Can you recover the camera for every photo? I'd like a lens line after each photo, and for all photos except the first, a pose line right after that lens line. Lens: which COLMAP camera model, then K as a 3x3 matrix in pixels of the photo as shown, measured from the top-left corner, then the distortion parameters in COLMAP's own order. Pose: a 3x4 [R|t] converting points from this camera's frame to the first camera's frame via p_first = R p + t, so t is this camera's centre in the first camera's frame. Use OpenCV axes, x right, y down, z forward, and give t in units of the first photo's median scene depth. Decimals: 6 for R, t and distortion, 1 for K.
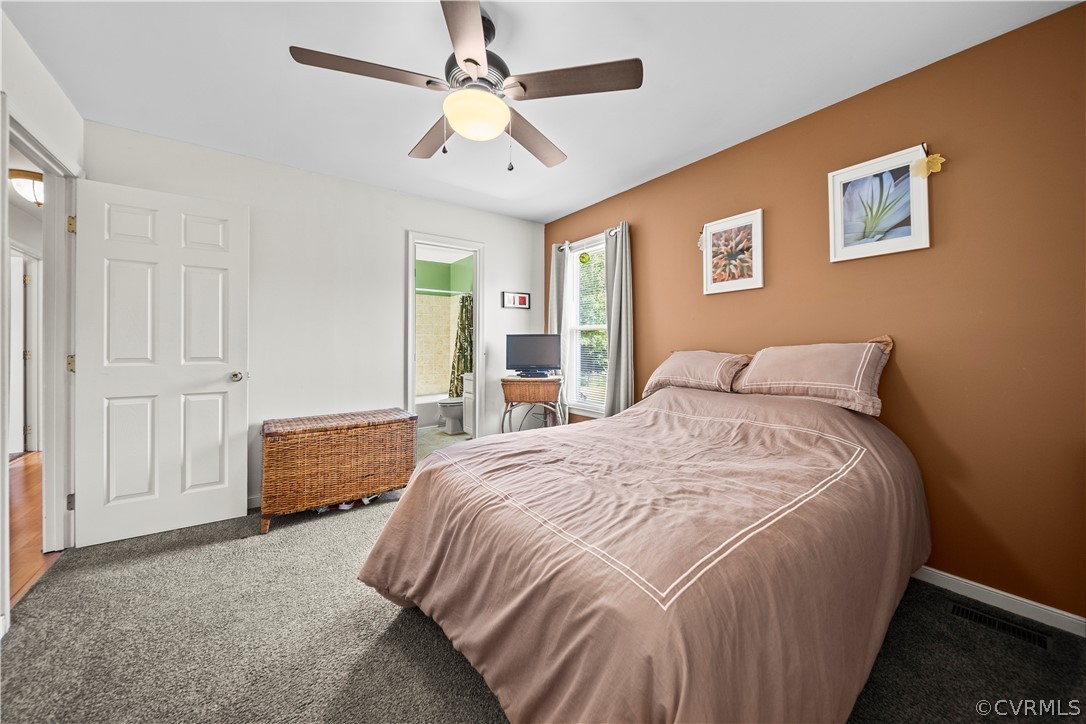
lens RADIAL K [[383.7, 0, 543.7], [0, 383.7, 352.8], [0, 0, 1]] dist [-0.000001, -0.000073]
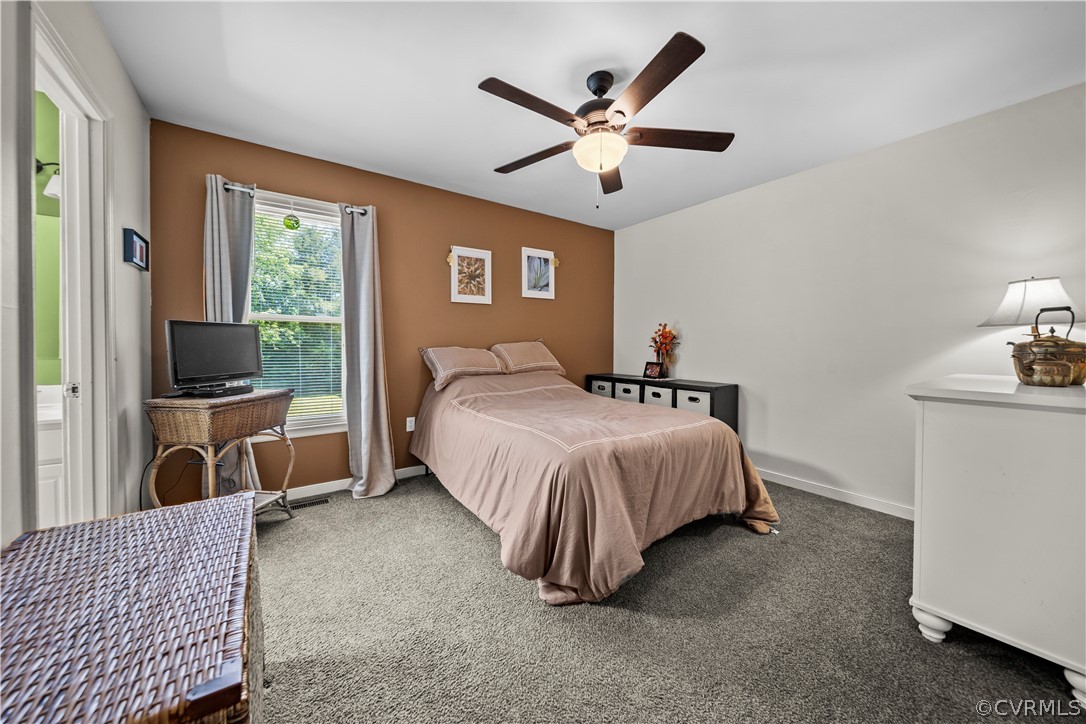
lens RADIAL K [[383.7, 0, 543.7], [0, 383.7, 352.8], [0, 0, 1]] dist [-0.000001, -0.000073]
pose [[0.037204, -0.021633, 0.999073, -0.900087], [0.010698, 0.999717, 0.021249, -0.009965], [-0.999250, 0.009897, 0.037425, 0.720742]]
